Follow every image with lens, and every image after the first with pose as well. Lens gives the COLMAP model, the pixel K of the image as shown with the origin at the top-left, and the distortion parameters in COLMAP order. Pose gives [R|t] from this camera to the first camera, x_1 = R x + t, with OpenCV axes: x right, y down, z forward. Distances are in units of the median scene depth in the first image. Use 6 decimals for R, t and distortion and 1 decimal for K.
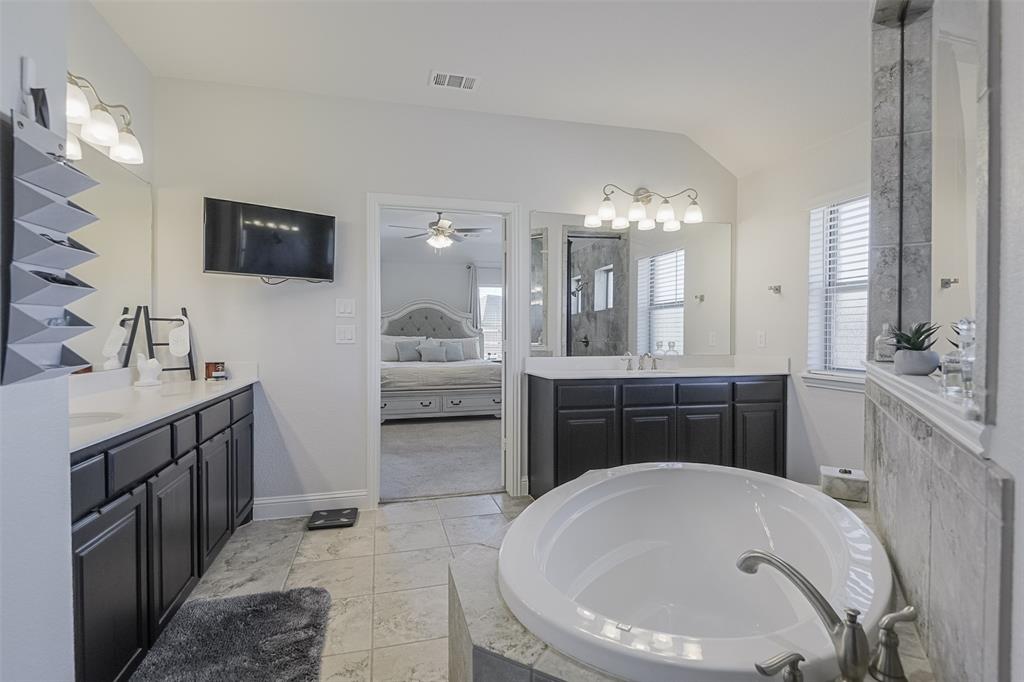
lens RADIAL K [[523.0, 0, 511.2], [0, 523.0, 339.8], [0, 0, 1]] dist [-0.005308, -0.000452]
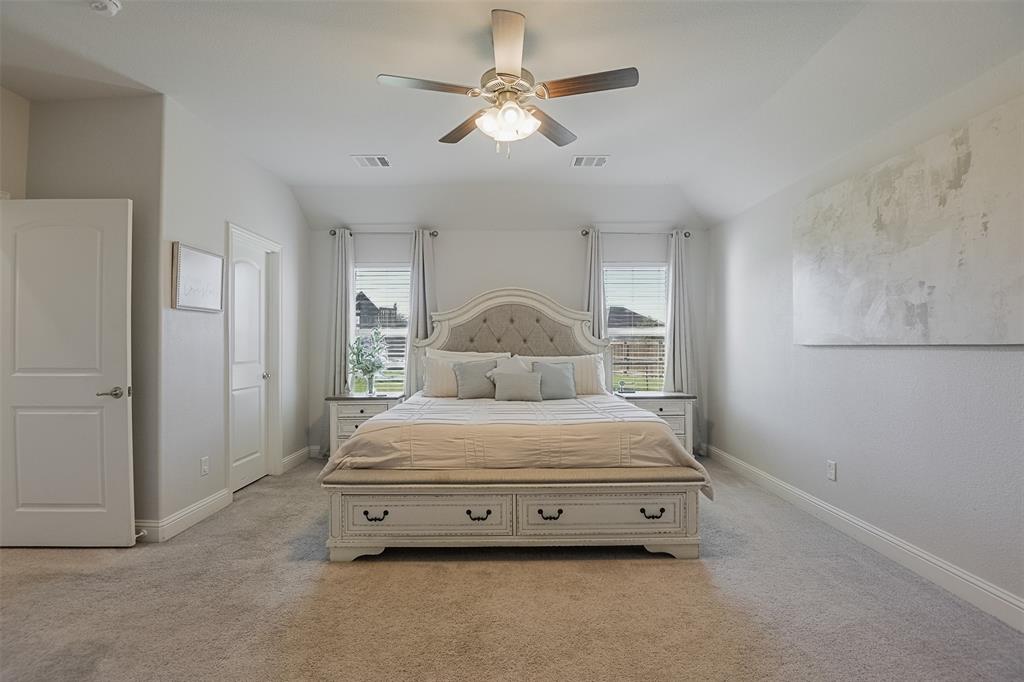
lens RADIAL K [[475.5, 0, 512.1], [0, 475.5, 341.4], [0, 0, 1]] dist [-0.001824, -0.000348]
pose [[0.969495, -0.004806, -0.245063, -0.034099], [-0.000777, 0.999742, -0.022683, -0.007189], [0.245109, 0.022181, 0.969242, 0.516822]]
